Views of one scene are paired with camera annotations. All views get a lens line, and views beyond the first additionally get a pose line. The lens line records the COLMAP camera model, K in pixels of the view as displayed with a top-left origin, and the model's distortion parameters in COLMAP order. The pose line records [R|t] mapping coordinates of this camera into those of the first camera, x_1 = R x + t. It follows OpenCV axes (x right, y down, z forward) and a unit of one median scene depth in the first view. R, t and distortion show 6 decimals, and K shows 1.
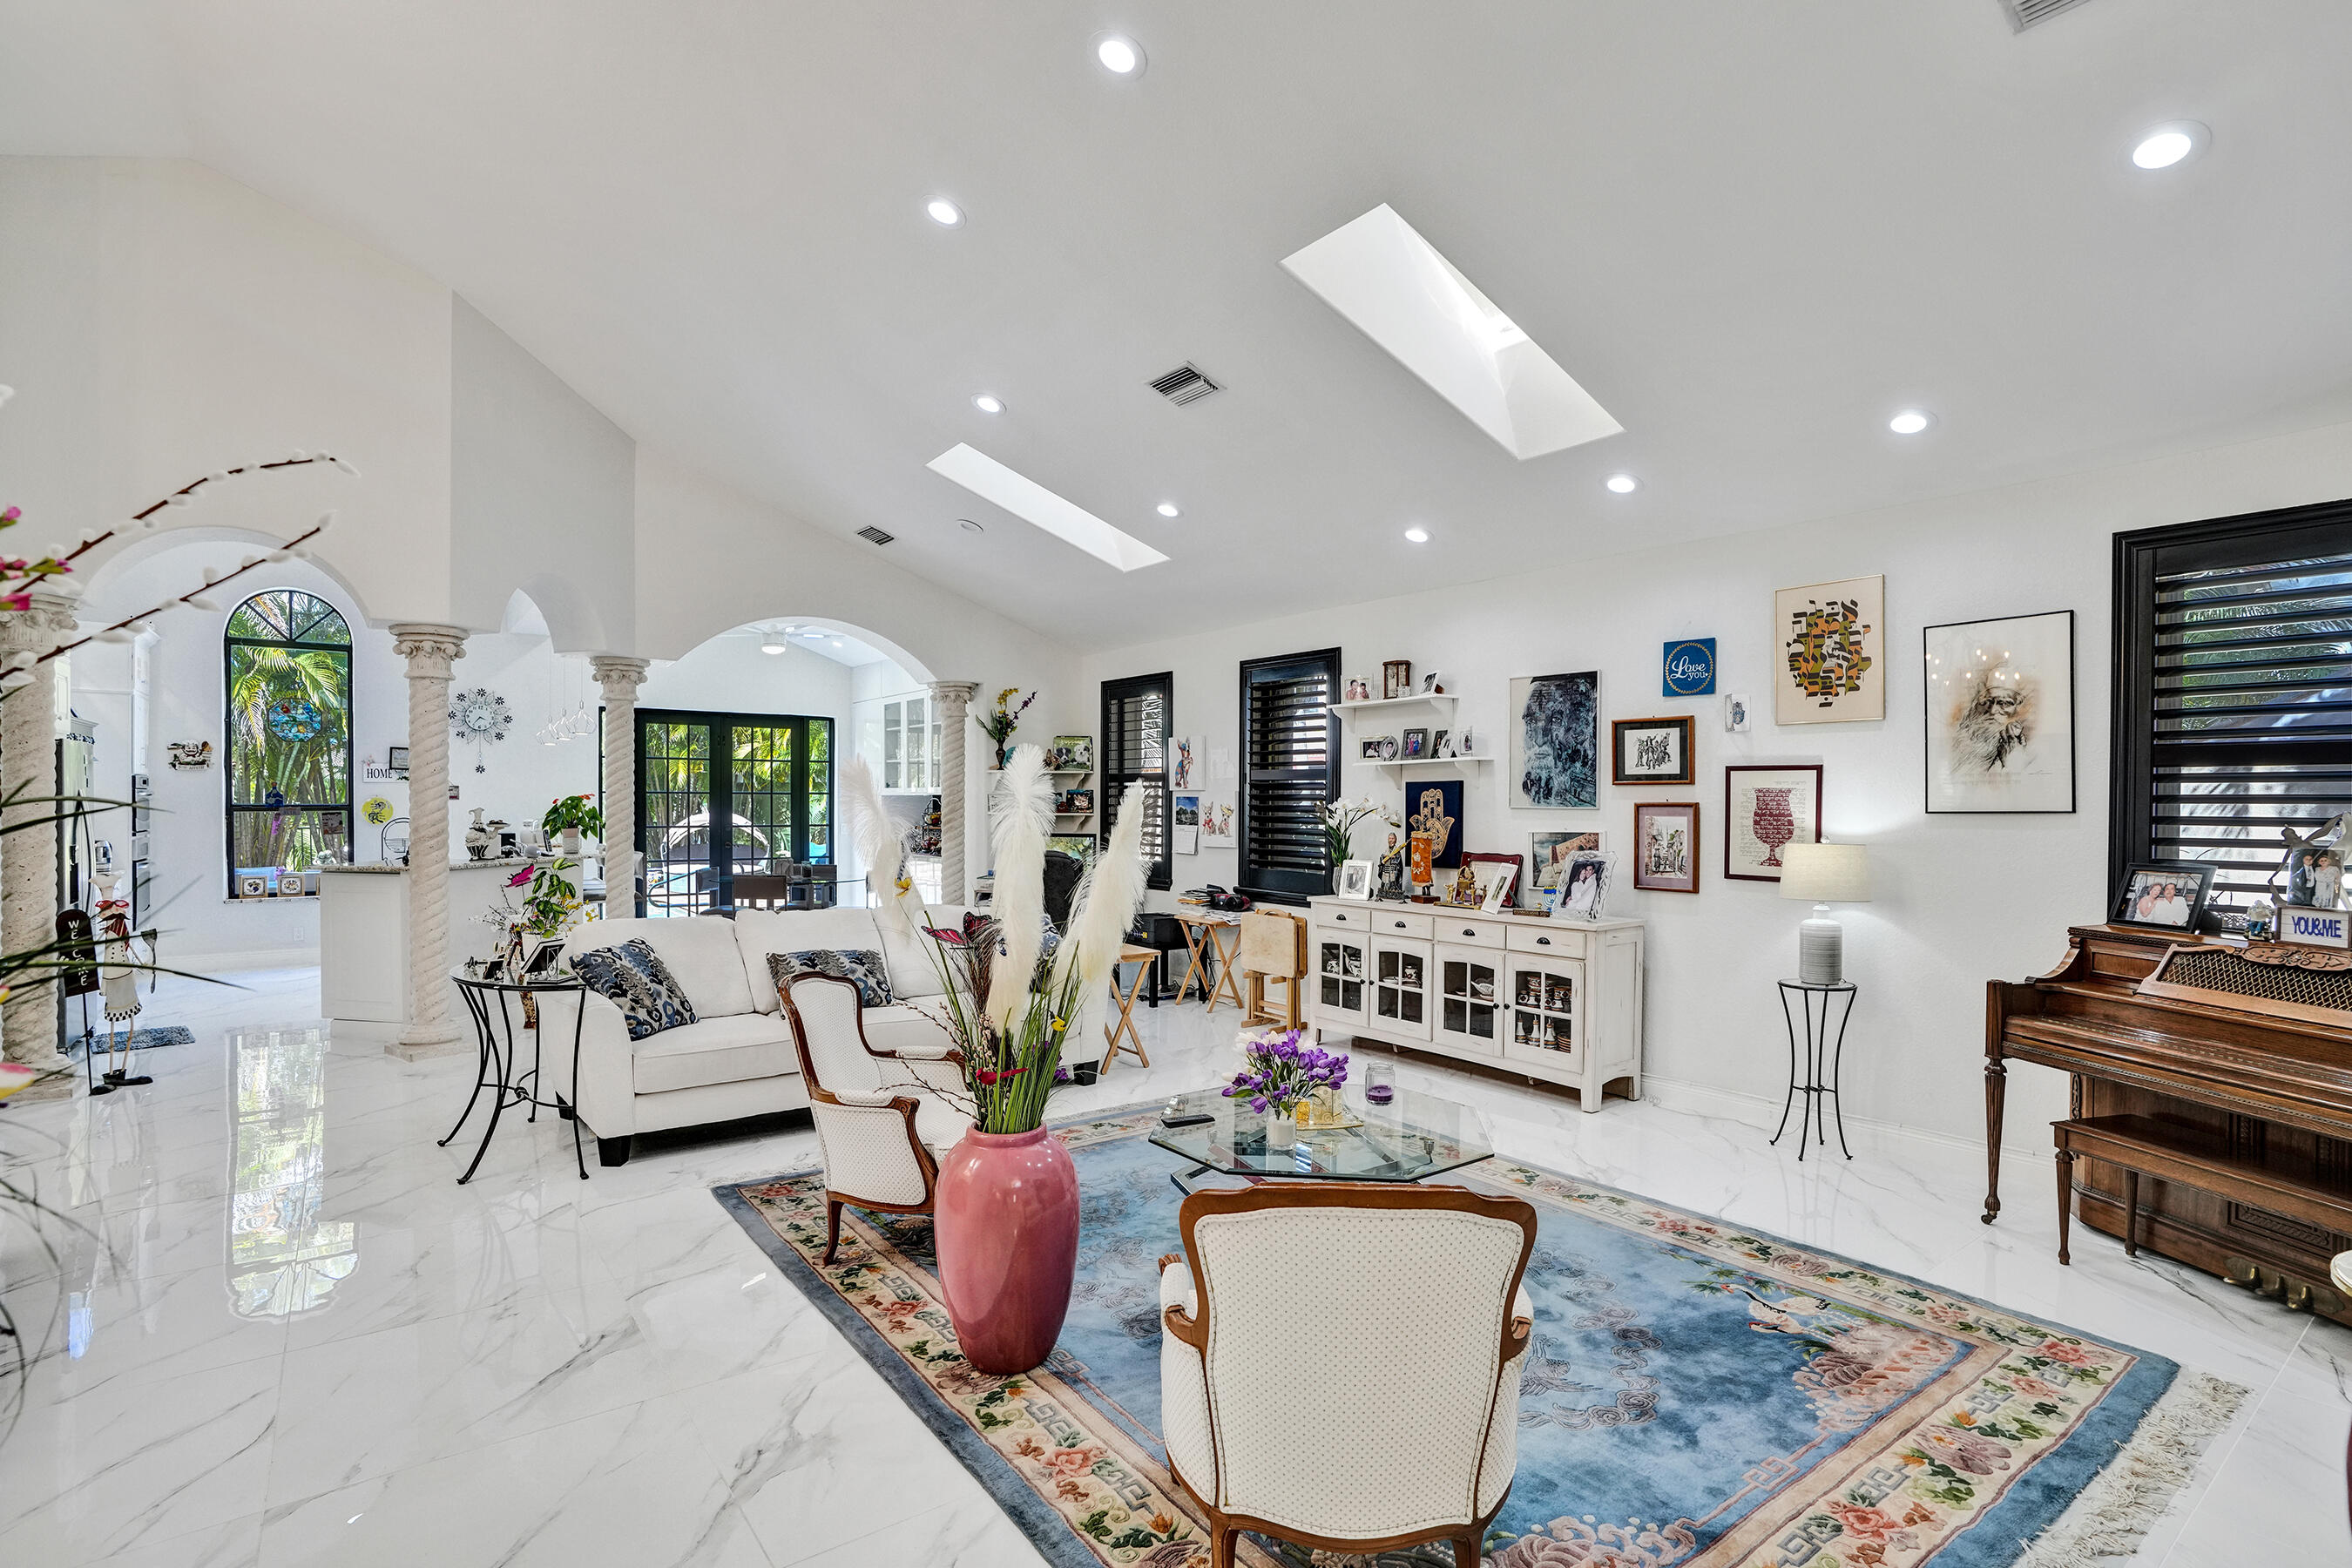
lens RADIAL K [[1117.6, 0, 1181.4], [0, 1117.6, 819.8], [0, 0, 1]] dist [-0.049074, 0.001085]
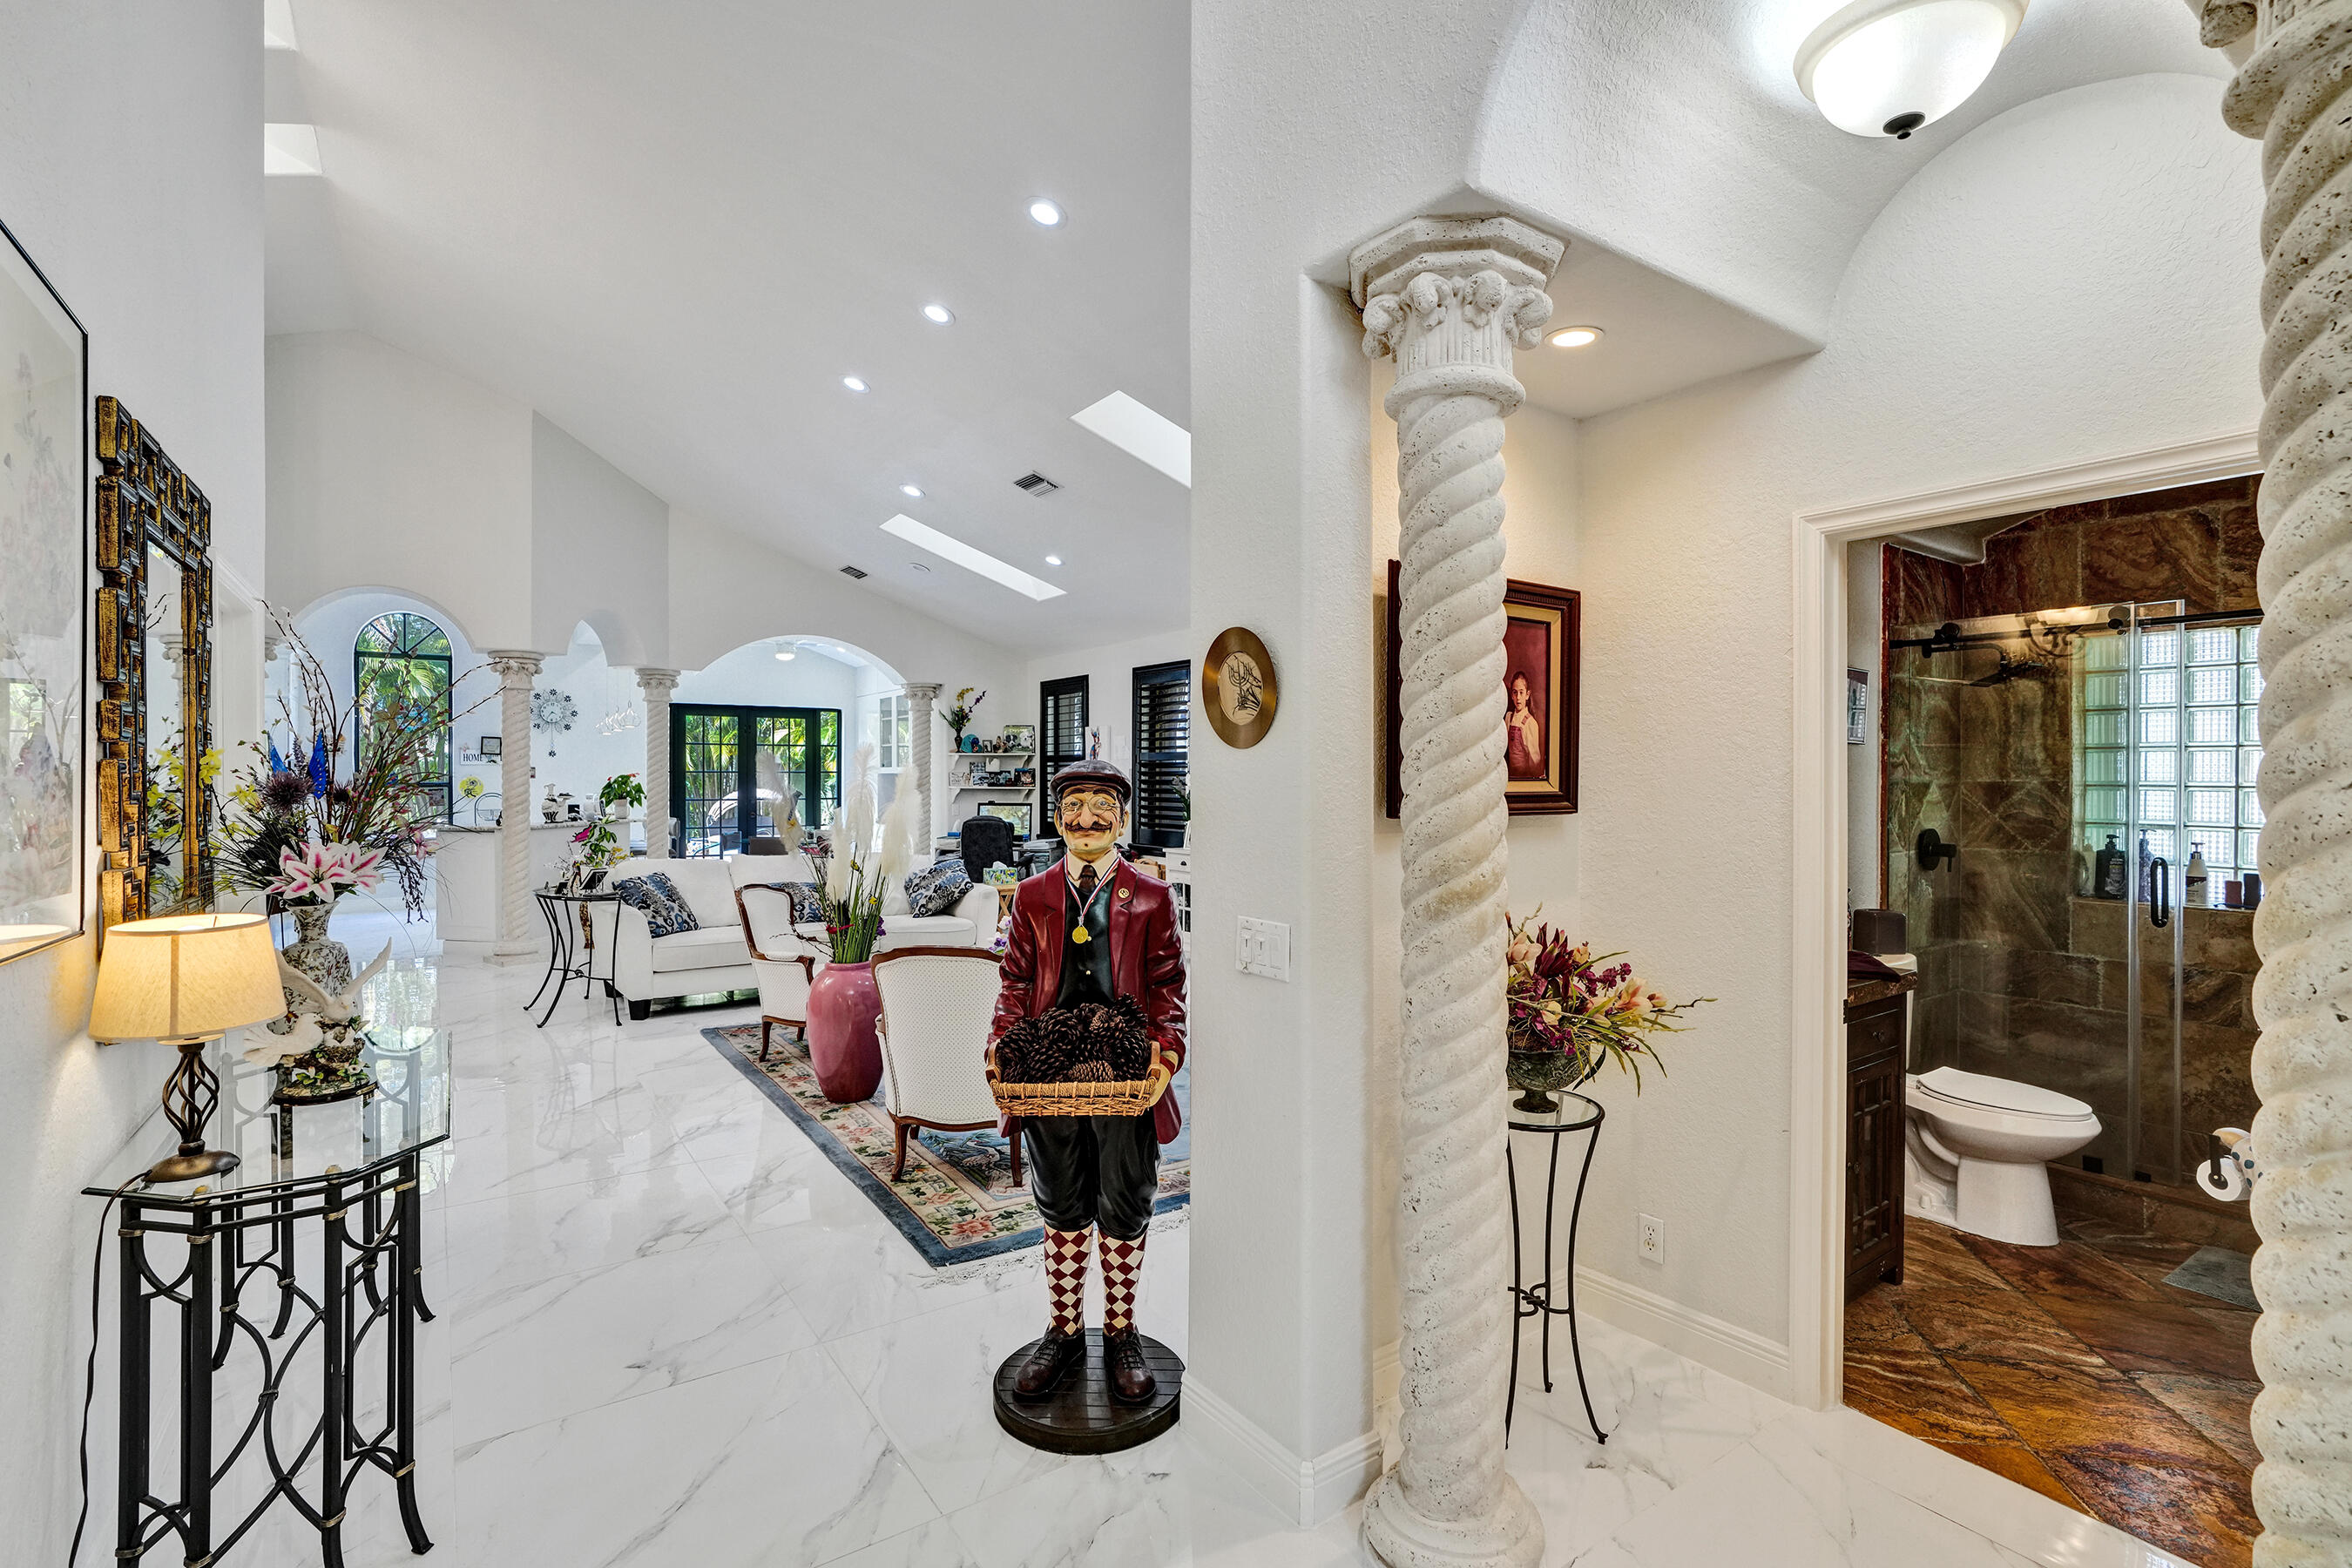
lens RADIAL K [[1072.9, 0, 1176.0], [0, 1072.9, 784.0], [0, 0, 1]] dist [-0.056527, 0.021761]
pose [[0.999396, -0.003720, -0.034565, 0.157341], [0.003300, 0.999920, -0.012209, 0.007413], [0.034608, 0.012087, 0.999328, -0.248182]]
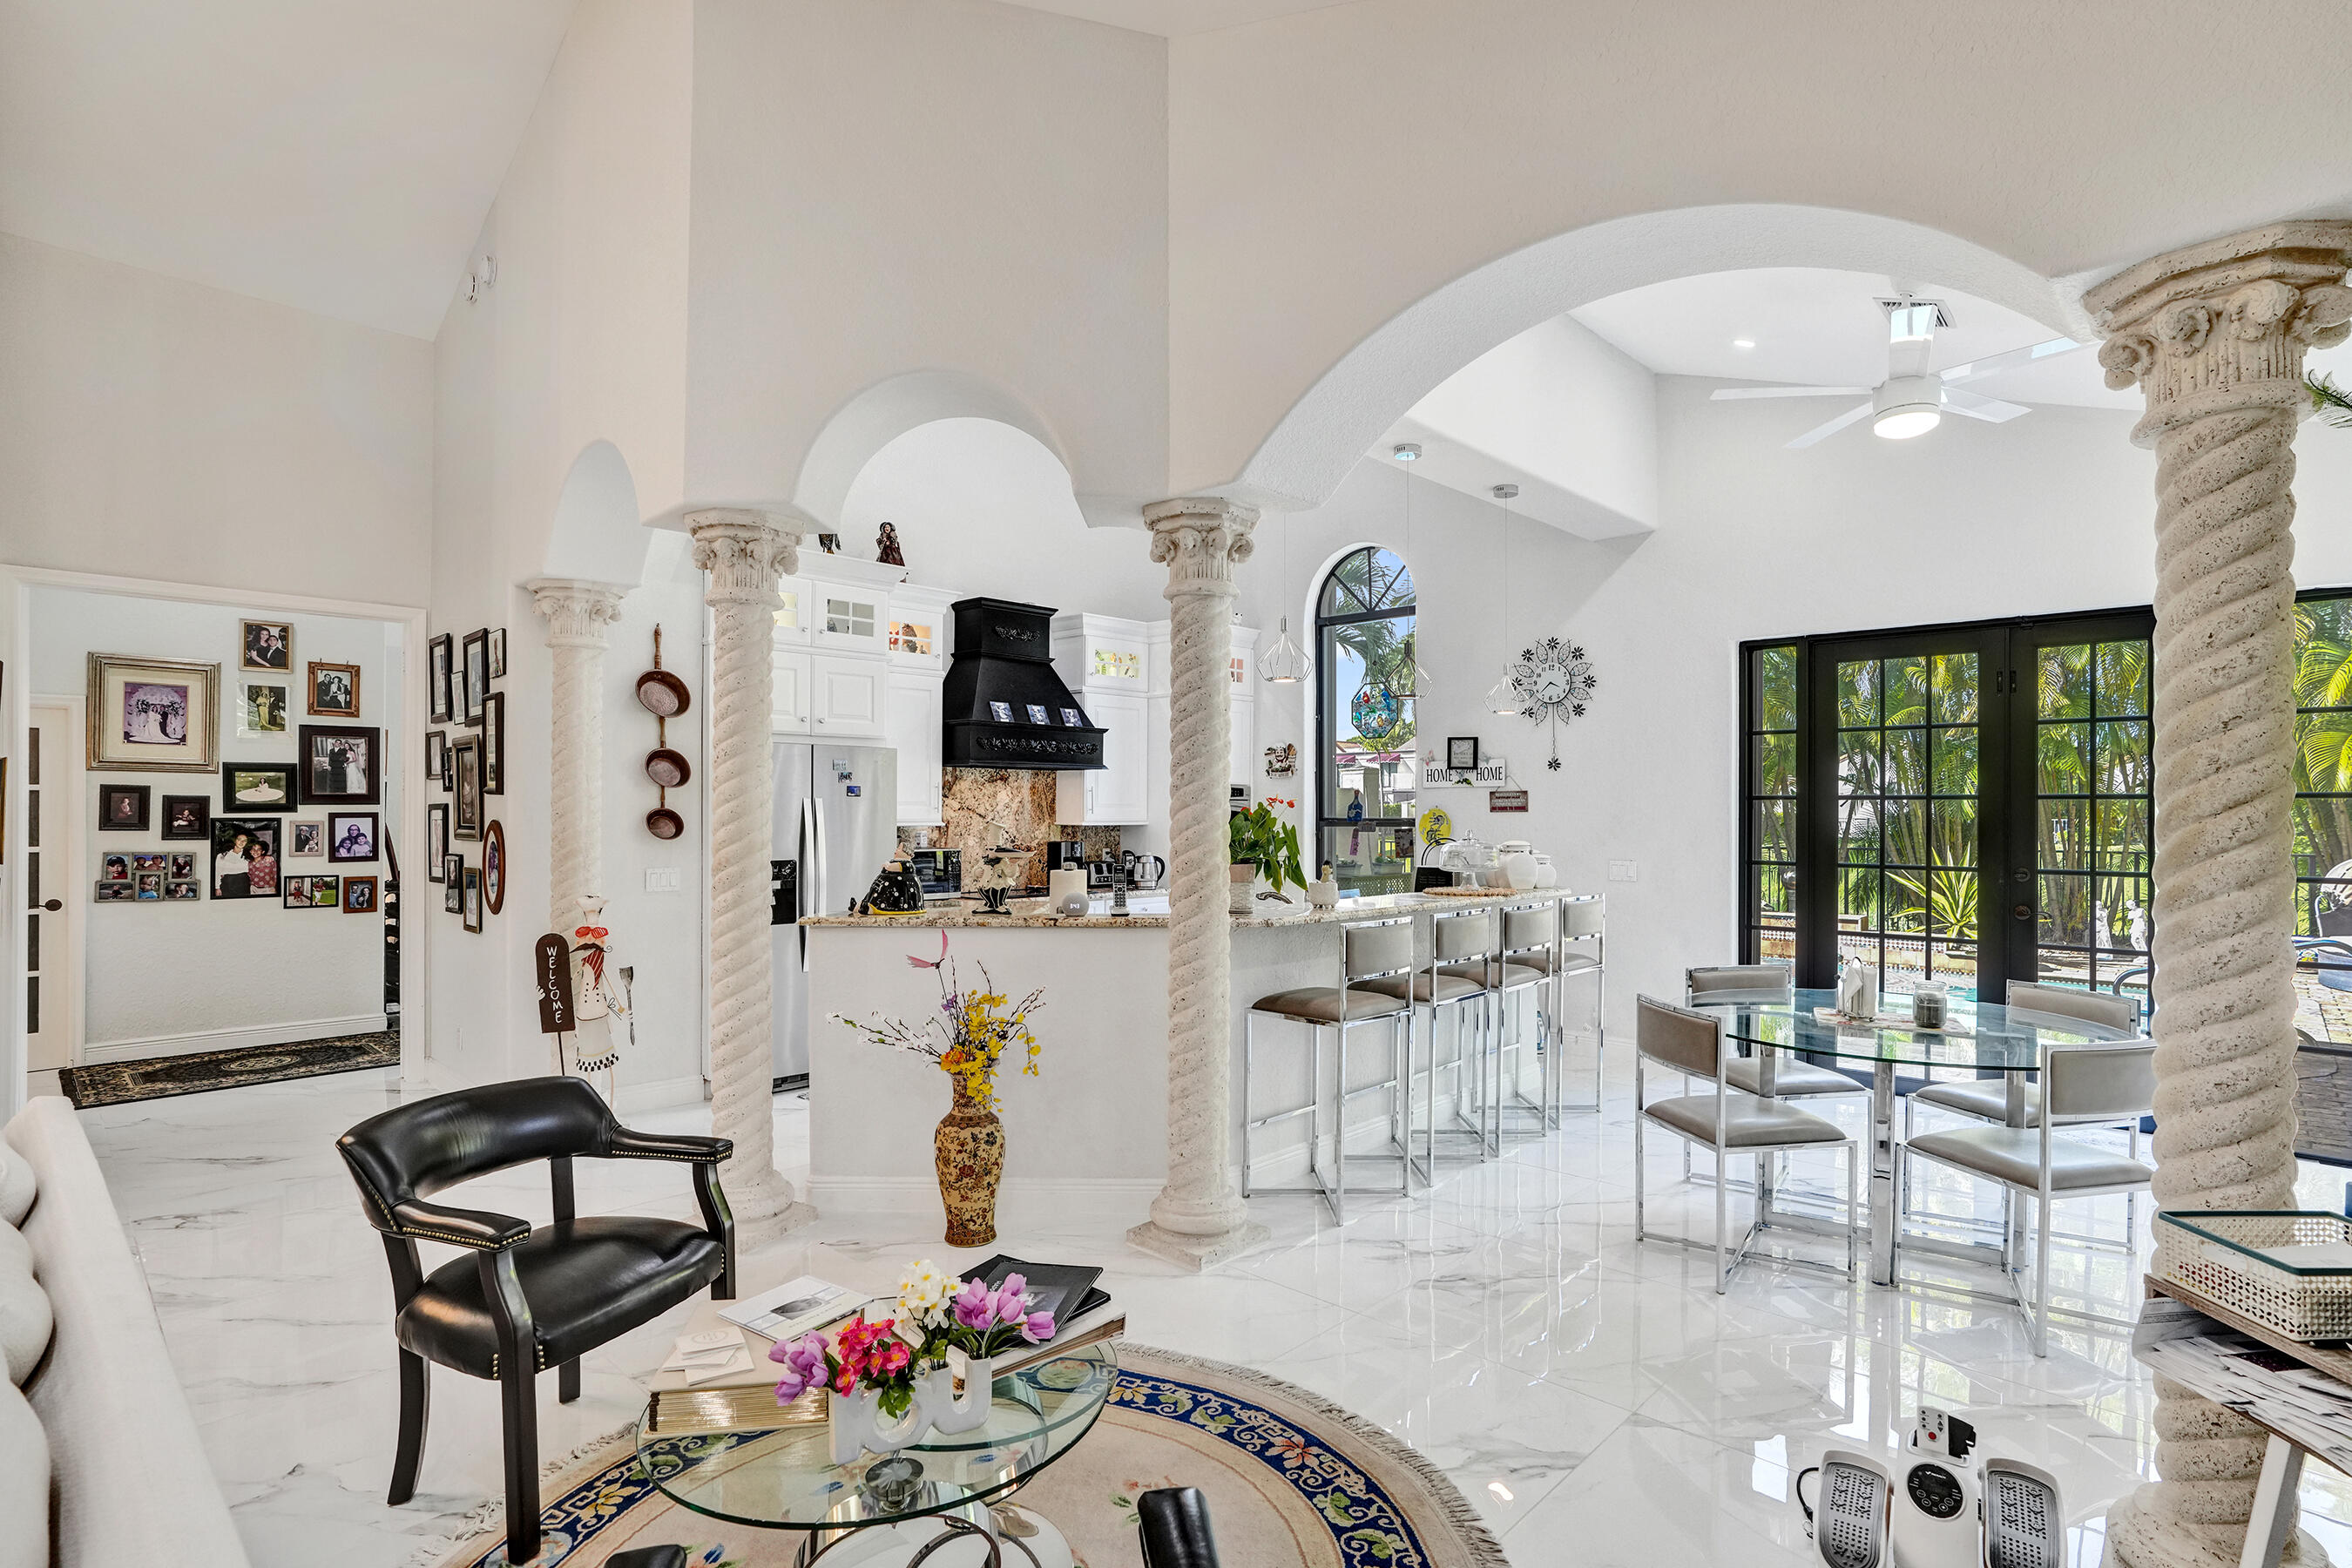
lens RADIAL K [[1117.6, 0, 1181.4], [0, 1117.6, 819.8], [0, 0, 1]] dist [-0.049074, 0.001085]
pose [[0.171052, 0.003958, -0.985254, -0.053095], [-0.019411, 0.999811, 0.000647, -0.014091], [0.985071, 0.019014, 0.171097, 0.992176]]
